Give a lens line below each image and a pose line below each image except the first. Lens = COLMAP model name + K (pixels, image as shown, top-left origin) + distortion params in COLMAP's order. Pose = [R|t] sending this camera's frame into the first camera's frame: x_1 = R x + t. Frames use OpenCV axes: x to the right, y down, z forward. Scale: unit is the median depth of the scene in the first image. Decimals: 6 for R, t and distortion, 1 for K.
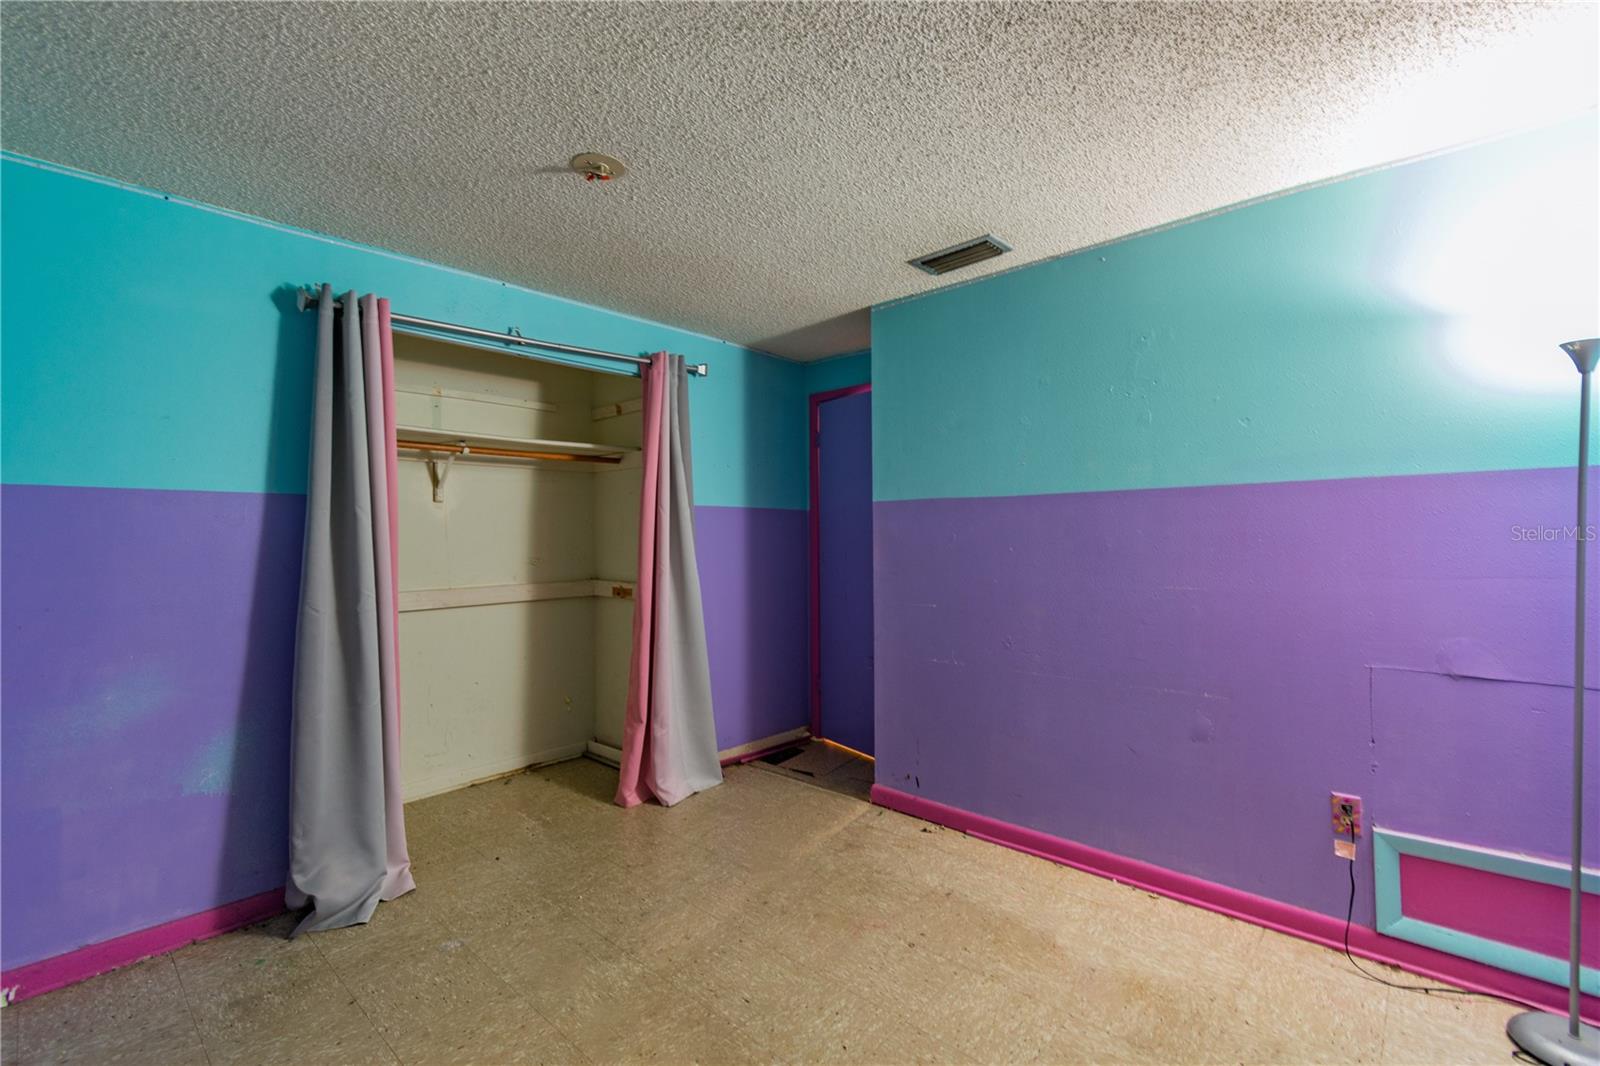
lens RADIAL K [[724.7, 0, 800.0], [0, 724.7, 533.0], [0, 0, 1]] dist [0.022700, -0.028546]
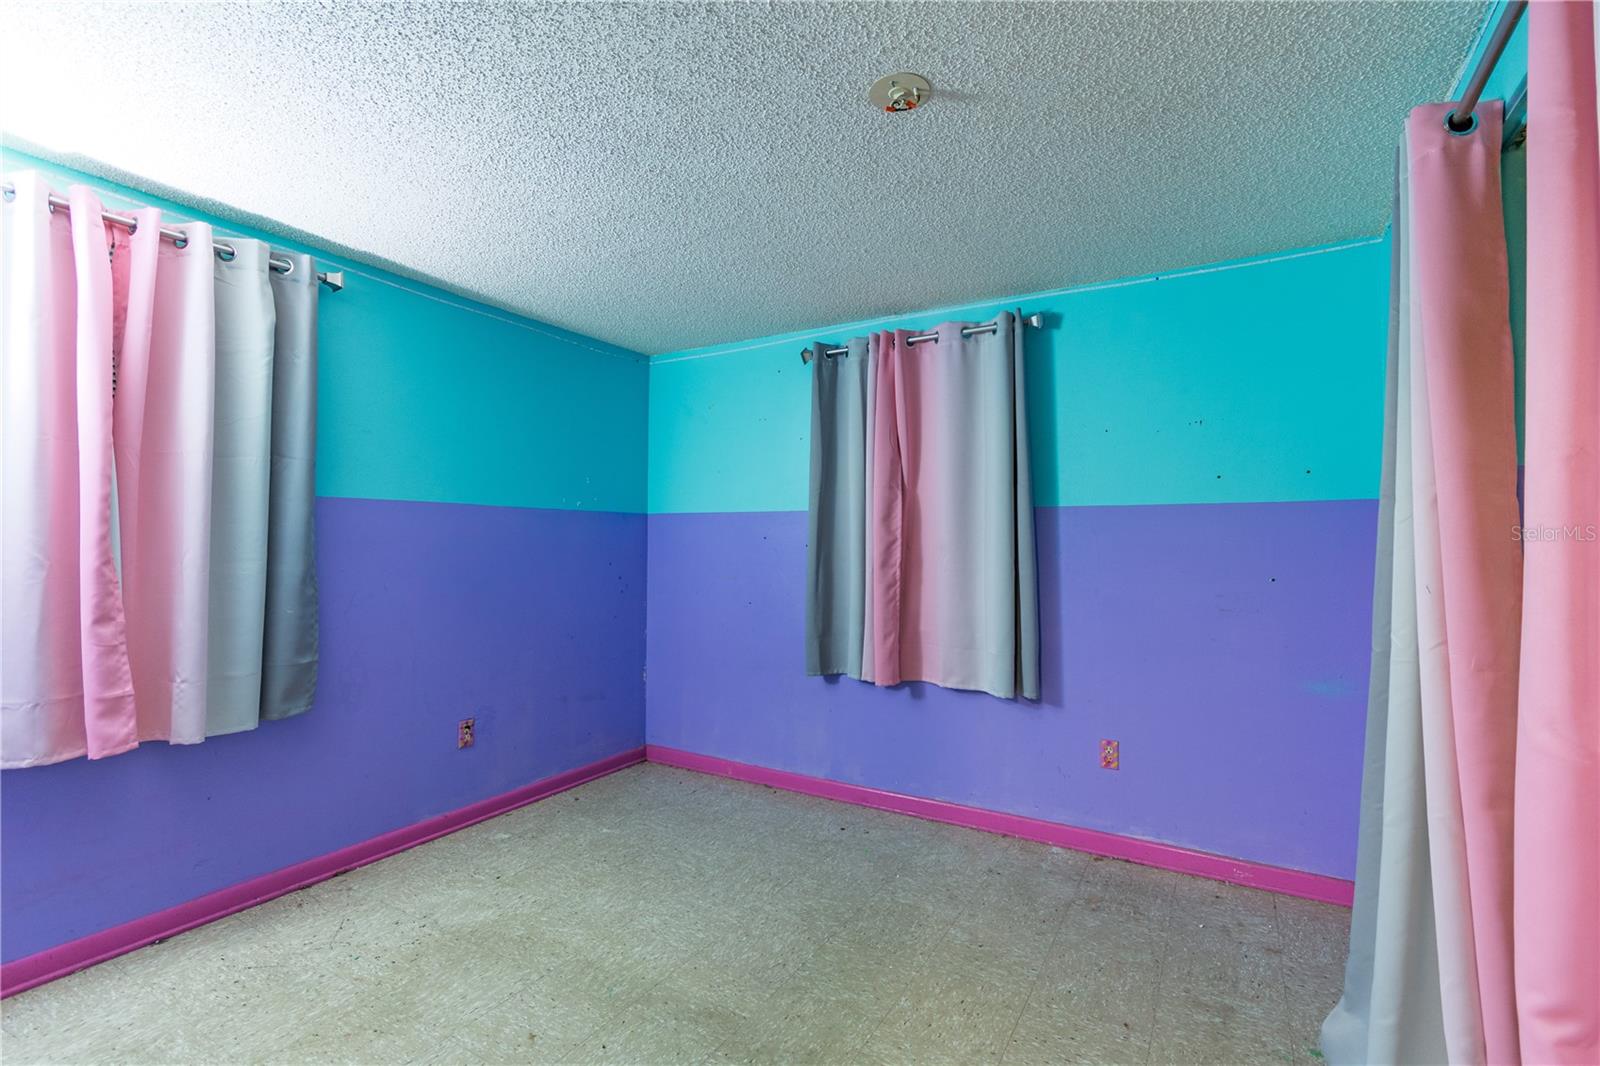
lens RADIAL K [[724.7, 0, 800.0], [0, 724.7, 533.0], [0, 0, 1]] dist [0.022700, -0.028546]
pose [[-0.978968, -0.001343, -0.204008, 0.001601], [0.001593, 0.999898, -0.014227, 0.010052], [0.204006, -0.014253, -0.978866, 1.971626]]
